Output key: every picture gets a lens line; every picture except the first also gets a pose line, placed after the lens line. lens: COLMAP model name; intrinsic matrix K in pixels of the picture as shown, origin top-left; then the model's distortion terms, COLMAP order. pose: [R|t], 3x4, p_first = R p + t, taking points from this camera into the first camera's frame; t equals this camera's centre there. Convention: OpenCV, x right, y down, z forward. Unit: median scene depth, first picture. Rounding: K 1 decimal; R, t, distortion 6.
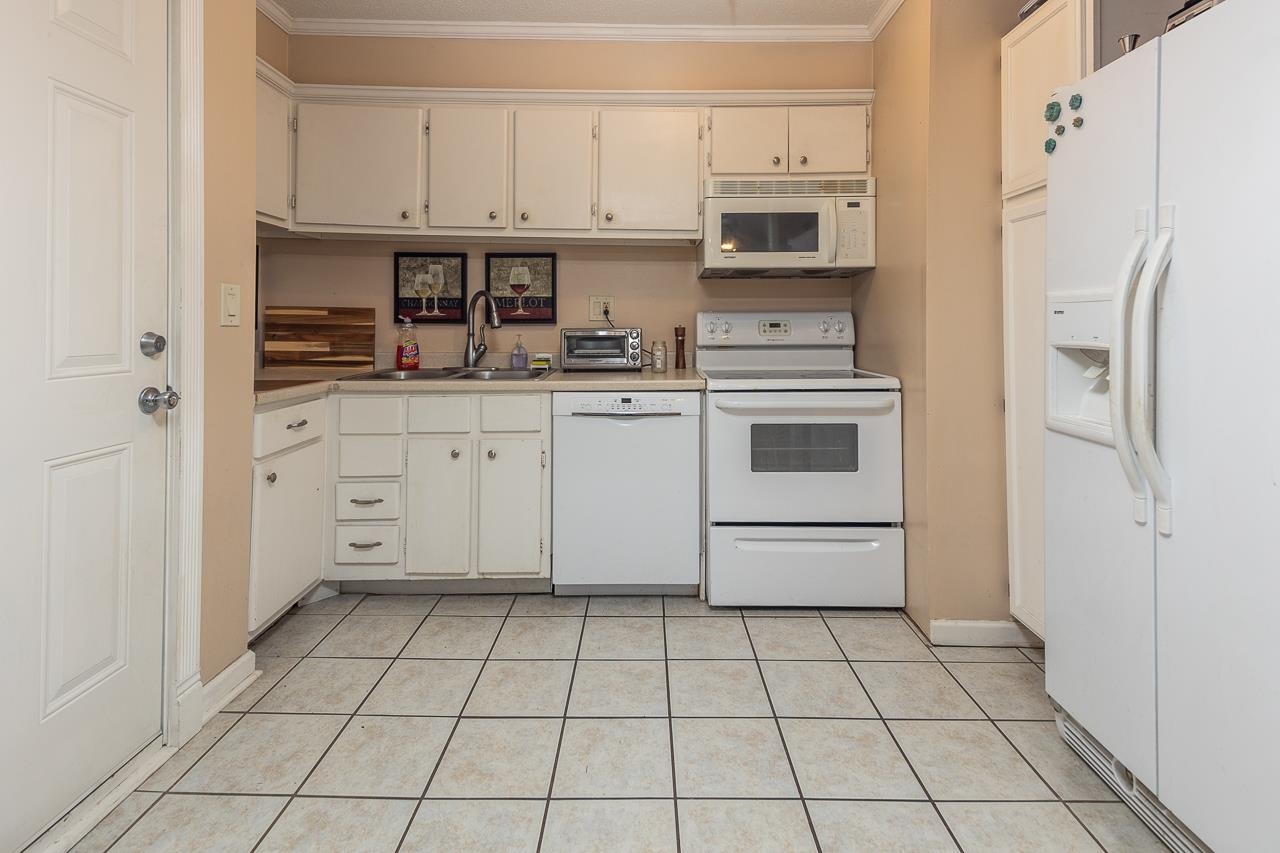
lens RADIAL K [[631.1, 0, 641.6], [0, 631.1, 317.6], [0, 0, 1]] dist [0.058129, -0.018787]
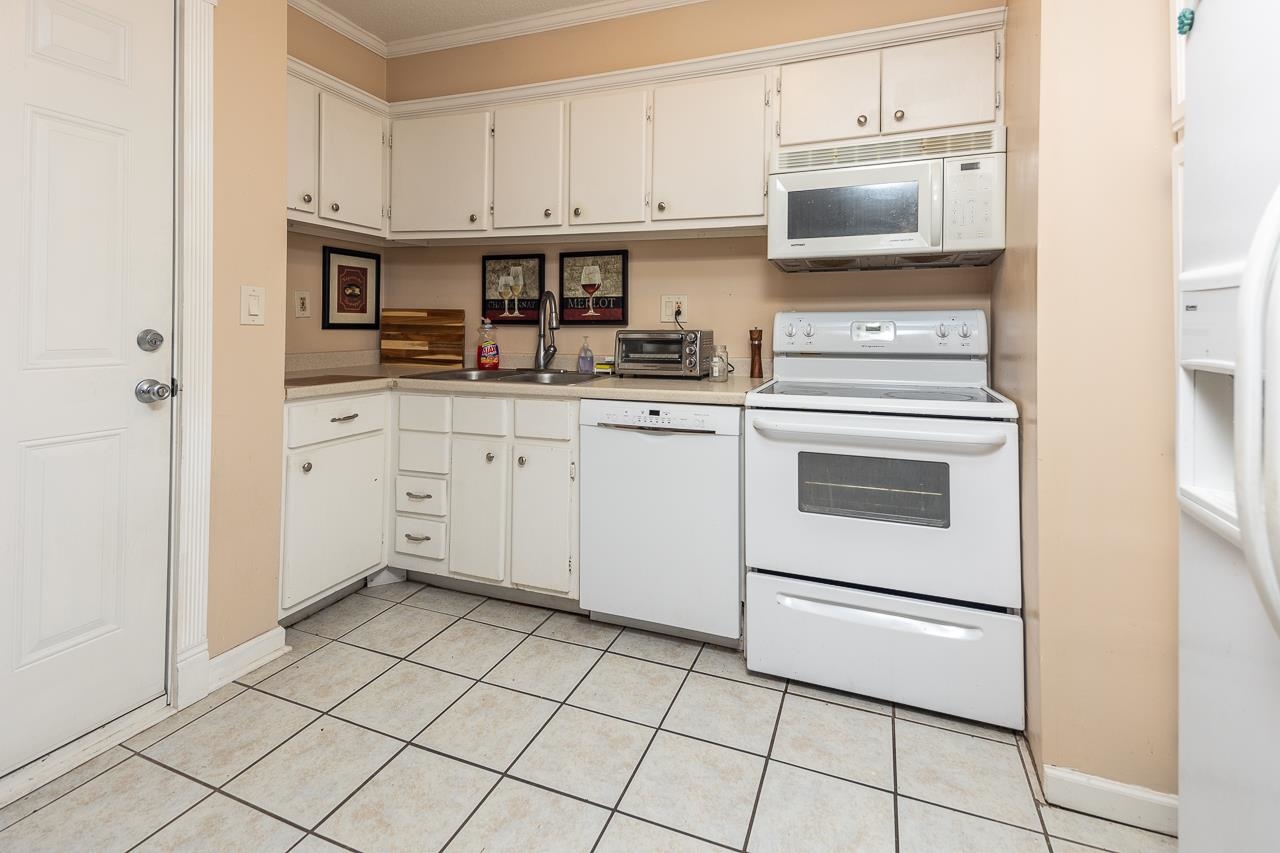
lens RADIAL K [[608.6, 0, 637.2], [0, 608.6, 321.7], [0, 0, 1]] dist [0.057280, -0.021019]
pose [[0.930093, 0.001405, -0.367321, 0.232825], [-0.001485, 0.999999, 0.000065, 0.004696], [0.367320, 0.000485, 0.930094, 0.181545]]
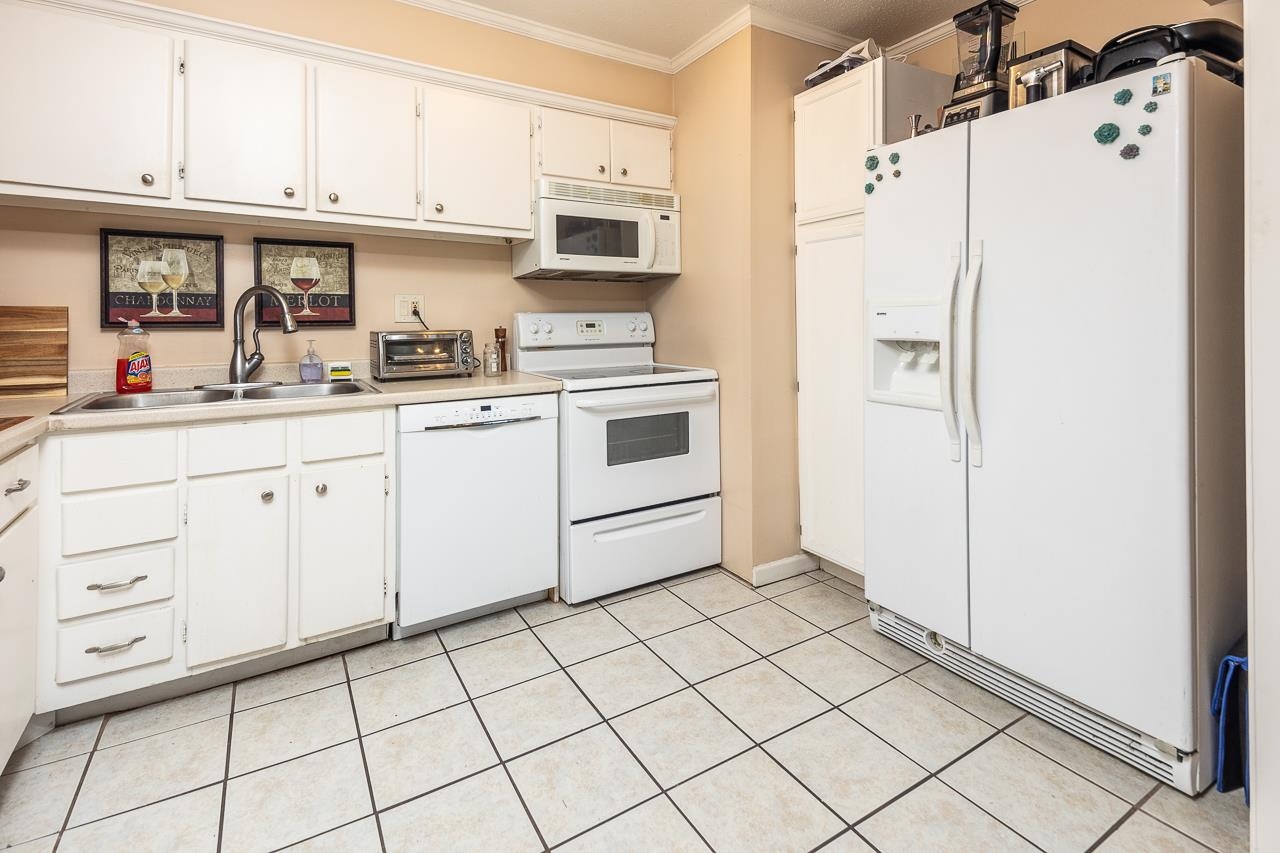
lens RADIAL K [[608.6, 0, 637.2], [0, 608.6, 321.7], [0, 0, 1]] dist [0.057280, -0.021019]
pose [[0.852416, -0.007236, 0.522814, -0.268203], [0.003727, 0.999963, 0.007763, -0.001755], [-0.522851, -0.004669, 0.852411, 0.104069]]
